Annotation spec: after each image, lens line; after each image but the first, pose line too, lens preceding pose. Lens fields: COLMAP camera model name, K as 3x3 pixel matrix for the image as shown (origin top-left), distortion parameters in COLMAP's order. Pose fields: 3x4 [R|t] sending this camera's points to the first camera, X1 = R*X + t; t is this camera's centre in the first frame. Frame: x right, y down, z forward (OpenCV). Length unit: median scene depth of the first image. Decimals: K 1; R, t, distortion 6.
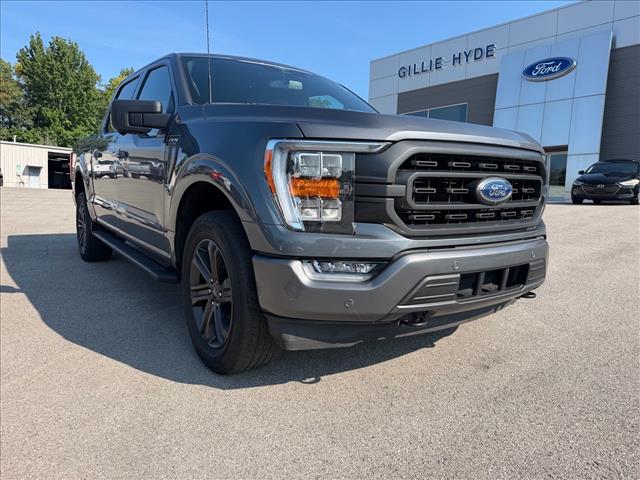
lens RADIAL K [[465.8, 0, 311.7], [0, 465.8, 242.7], [0, 0, 1]] dist [-0.045478, -0.007514]
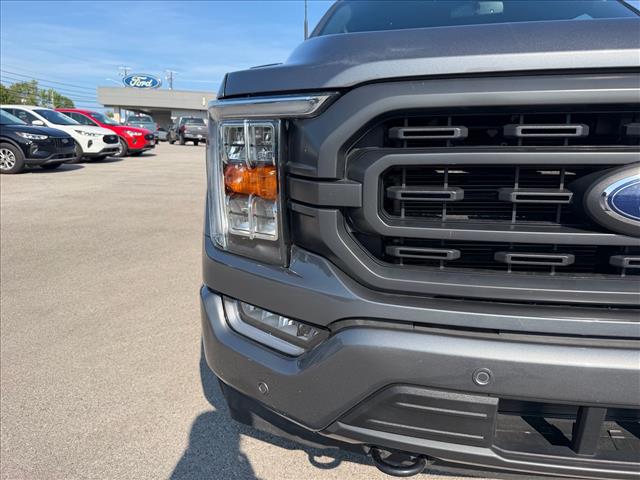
lens RADIAL K [[465.8, 0, 311.7], [0, 465.8, 242.7], [0, 0, 1]] dist [-0.045478, -0.007514]
pose [[0.731832, 0.124794, -0.669961, 0.454949], [-0.066348, 0.991467, 0.112207, -0.106701], [0.678247, -0.037666, 0.733868, 0.585925]]
